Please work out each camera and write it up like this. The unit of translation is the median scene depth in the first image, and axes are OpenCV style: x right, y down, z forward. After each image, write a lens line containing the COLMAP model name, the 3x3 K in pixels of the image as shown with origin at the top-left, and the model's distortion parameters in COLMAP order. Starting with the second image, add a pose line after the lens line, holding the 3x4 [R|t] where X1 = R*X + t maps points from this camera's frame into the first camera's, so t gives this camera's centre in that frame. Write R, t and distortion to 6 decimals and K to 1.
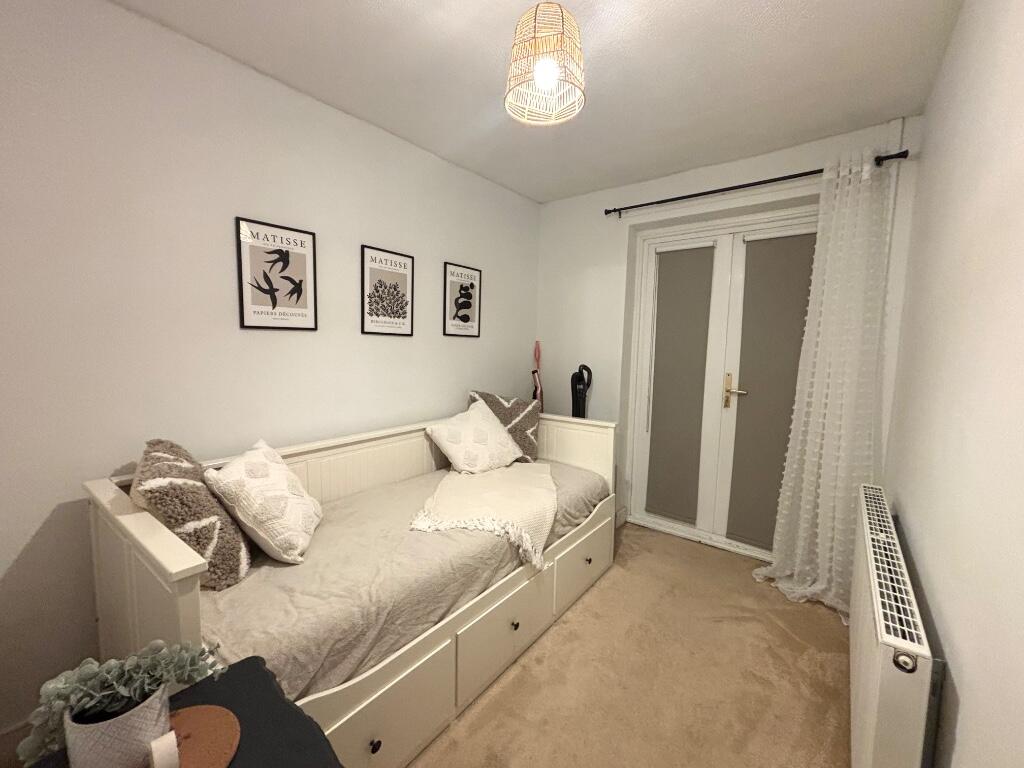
lens RADIAL K [[425.1, 0, 506.3], [0, 425.1, 384.9], [0, 0, 1]] dist [-0.001048, -0.000053]
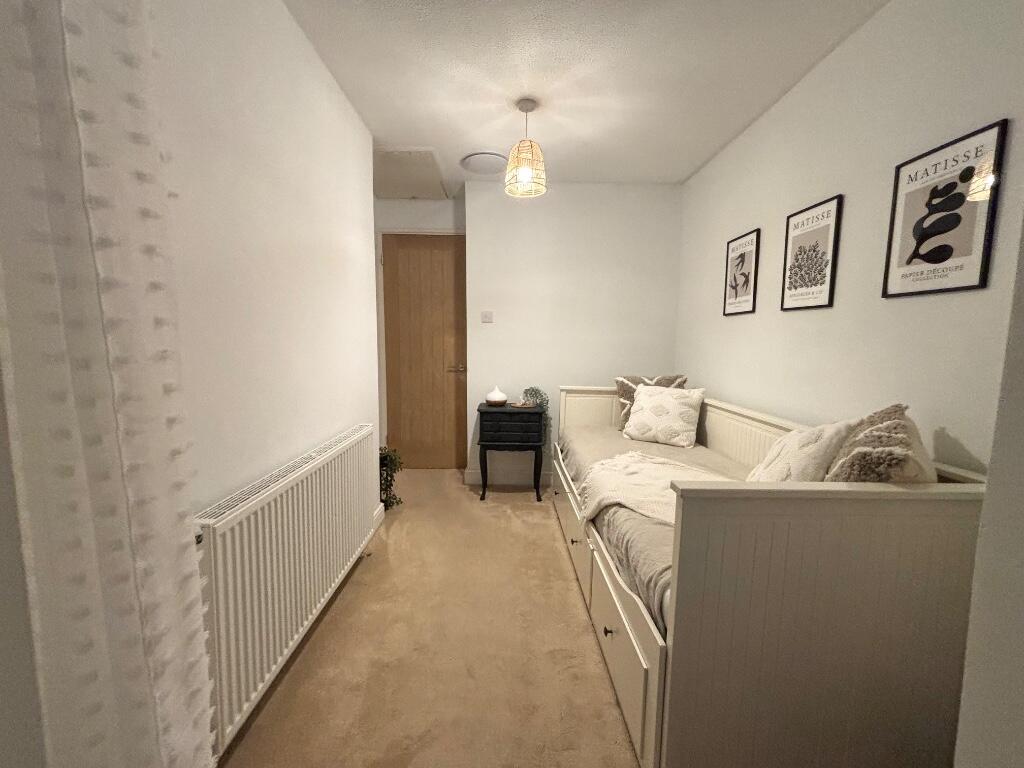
lens RADIAL K [[416.7, 0, 510.5], [0, 416.7, 381.3], [0, 0, 1]] dist [0.000096, 0.000396]
pose [[-0.786395, 0.036550, -0.616642, 0.693244], [-0.083761, 0.982719, 0.165068, -0.066688], [0.612019, 0.181459, -0.769744, 1.329023]]
